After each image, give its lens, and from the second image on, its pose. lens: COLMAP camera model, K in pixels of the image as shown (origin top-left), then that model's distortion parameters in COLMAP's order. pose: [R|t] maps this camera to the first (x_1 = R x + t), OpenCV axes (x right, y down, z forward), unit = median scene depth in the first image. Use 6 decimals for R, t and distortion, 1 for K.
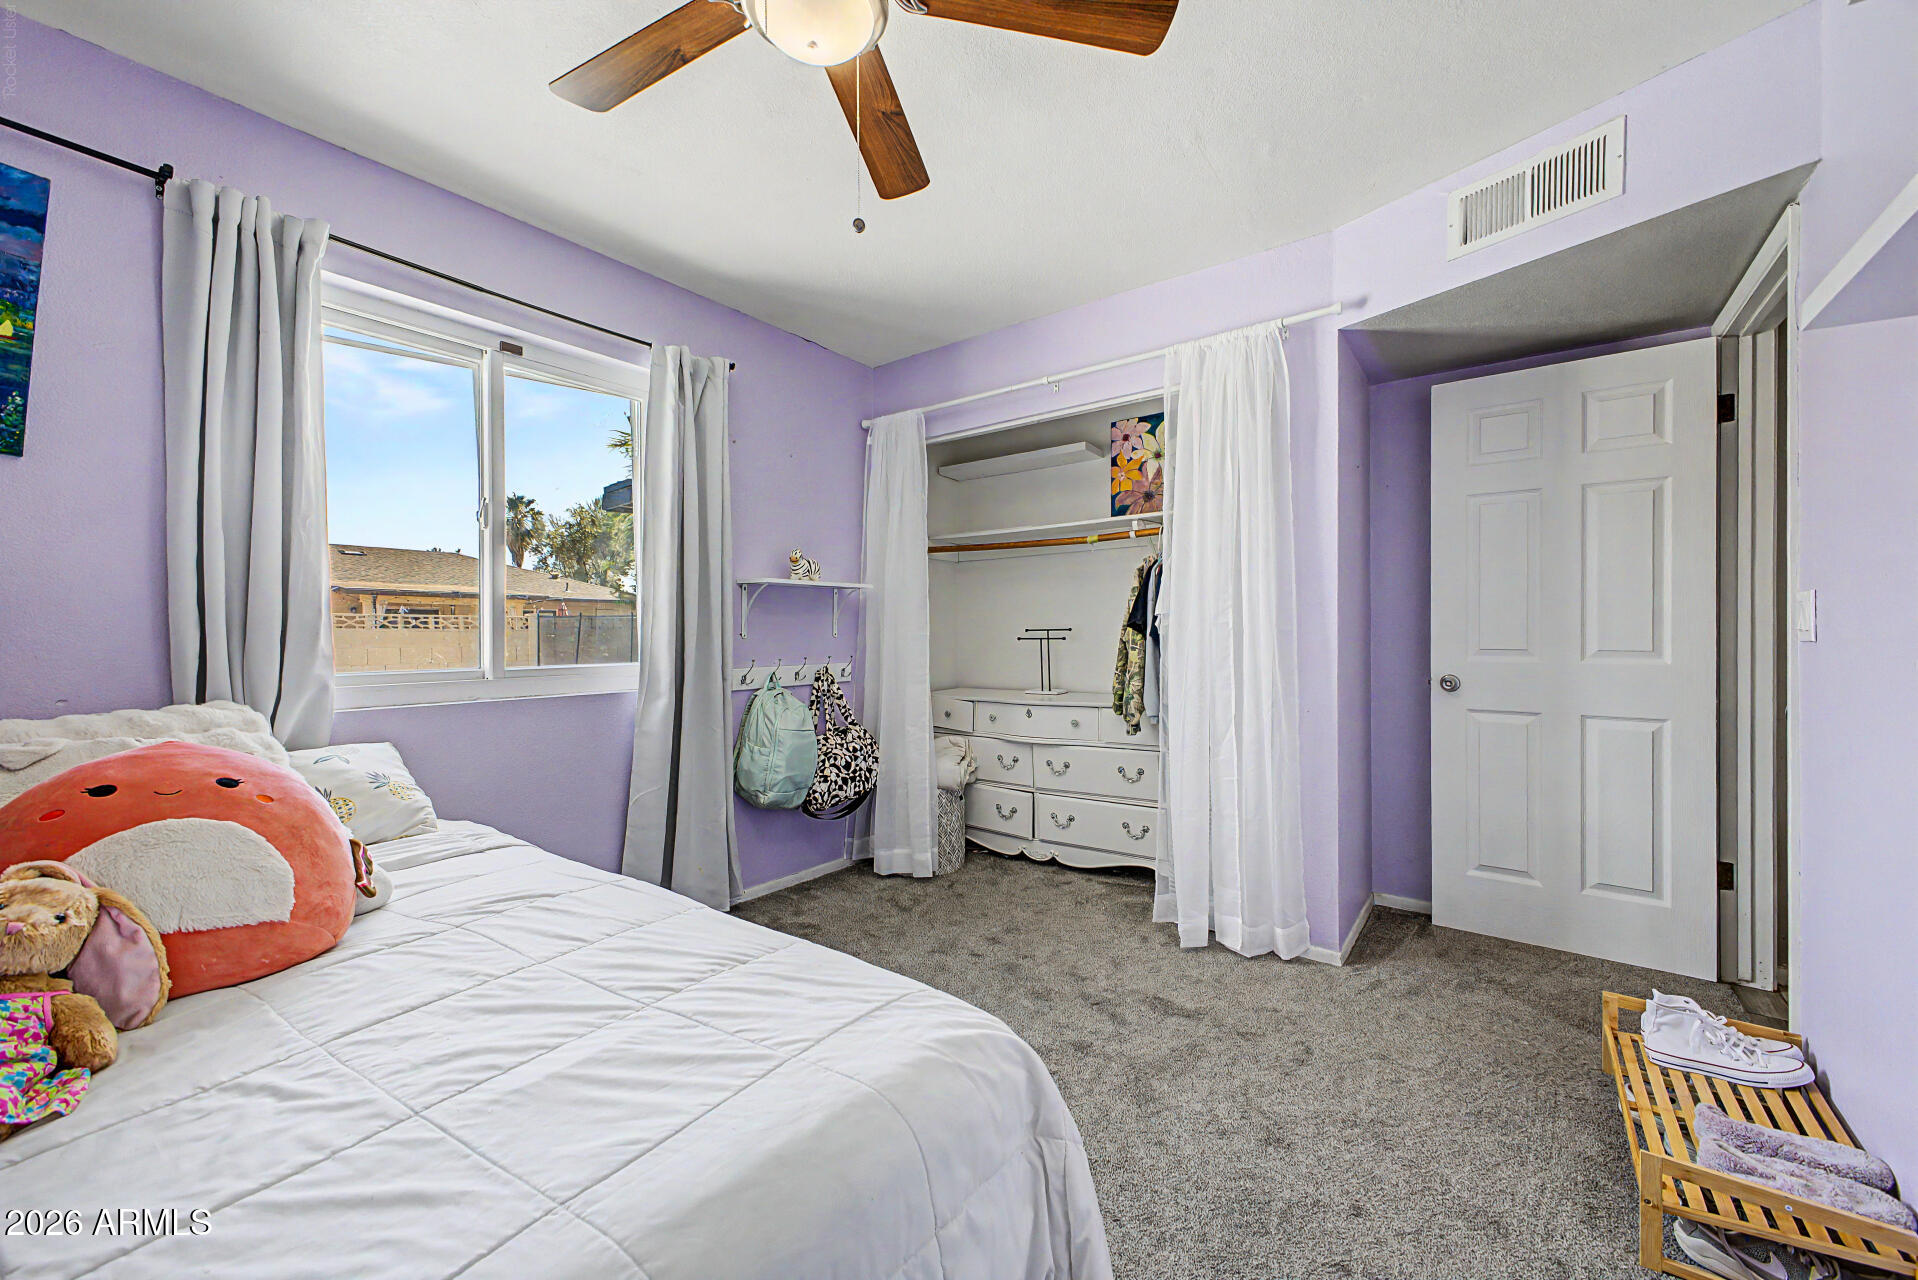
lens RADIAL K [[759.2, 0, 952.2], [0, 759.2, 636.4], [0, 0, 1]] dist [0.015586, -0.000176]
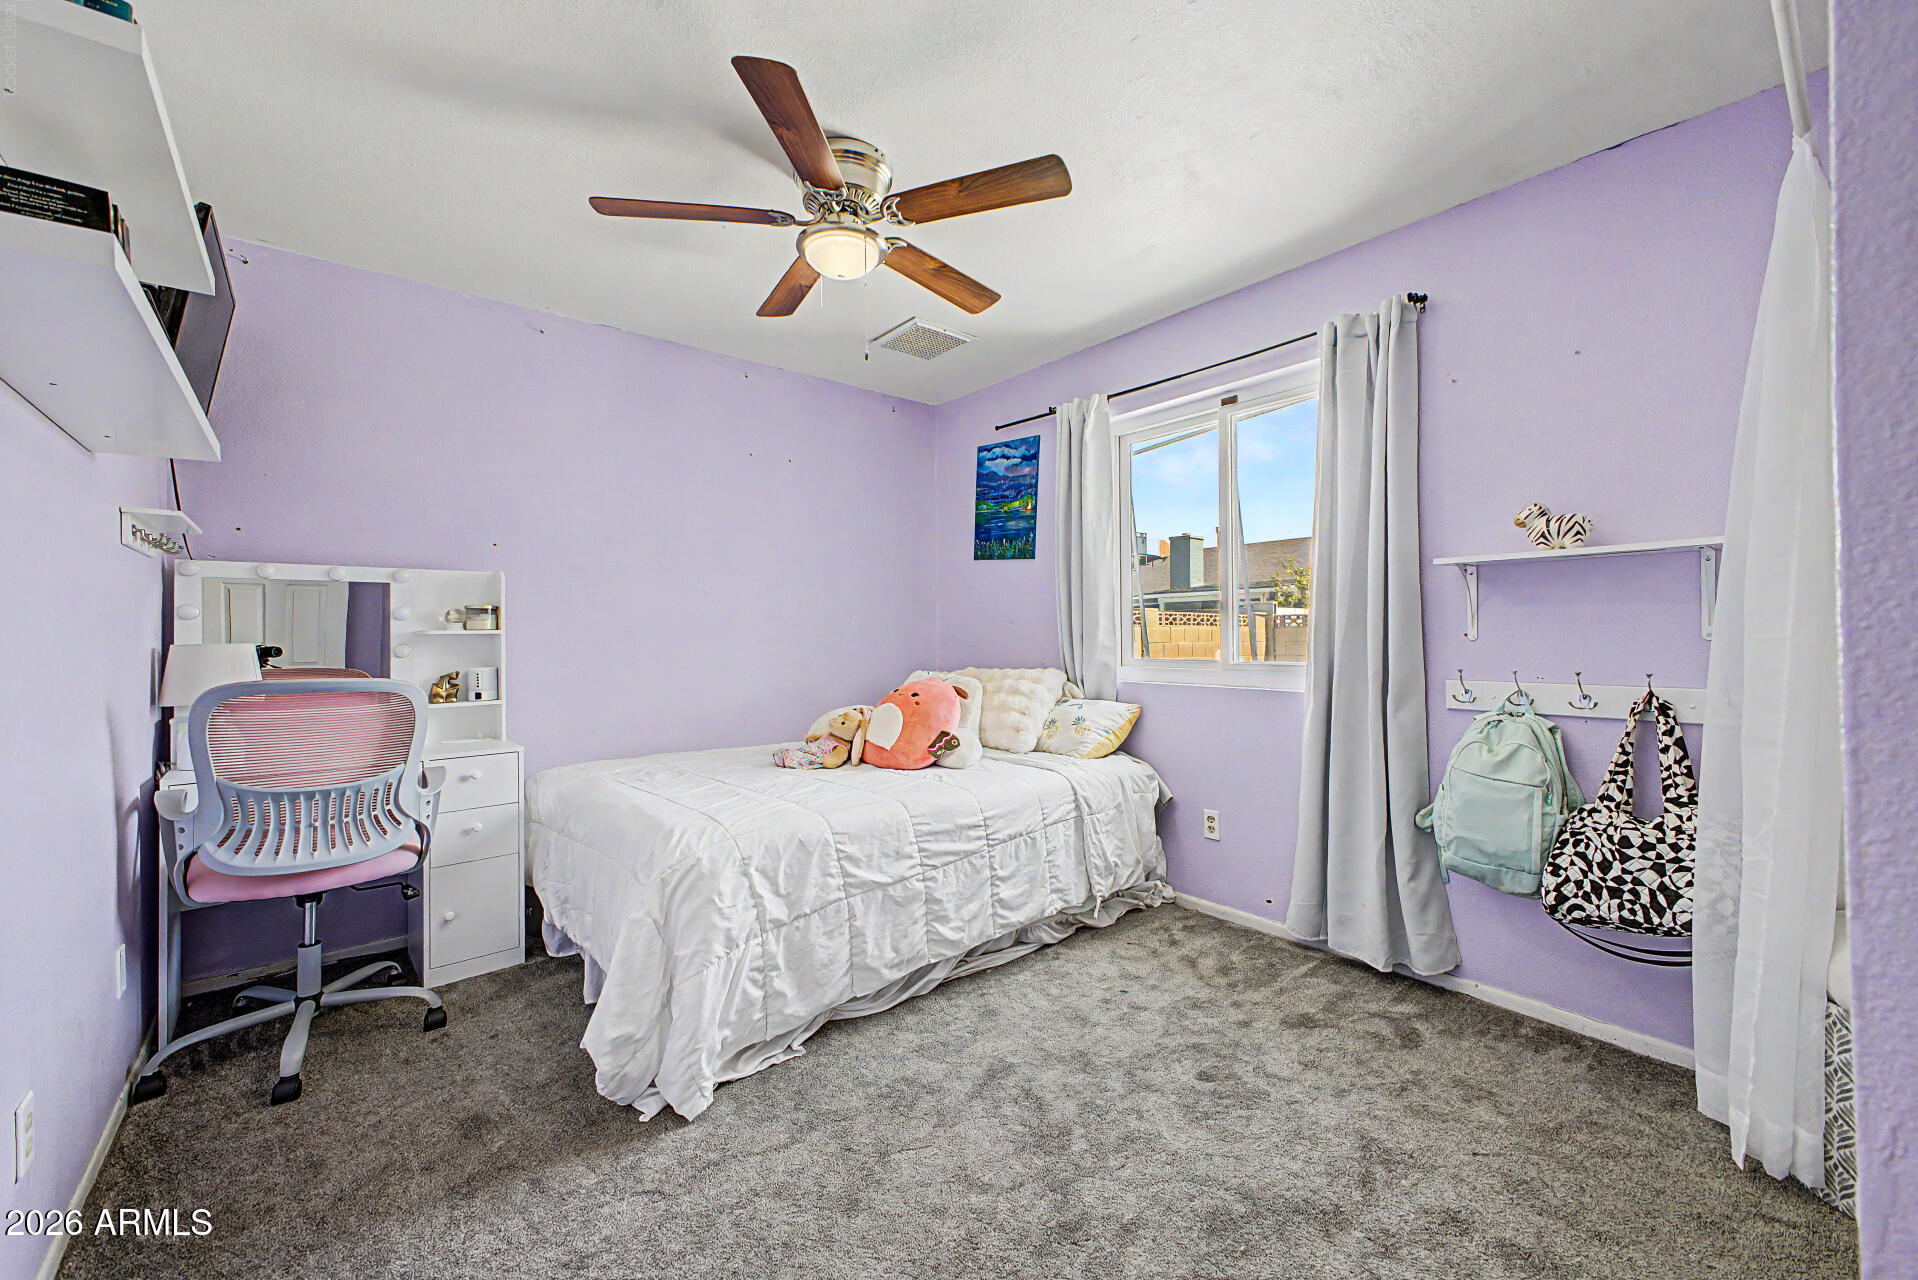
lens RADIAL K [[759.2, 0, 952.2], [0, 759.2, 636.4], [0, 0, 1]] dist [0.015586, -0.000176]
pose [[-0.247753, 0.006559, -0.968801, 0.557322], [-0.002474, 0.999970, 0.007402, -0.005672], [0.968820, 0.004231, -0.247729, 0.679445]]
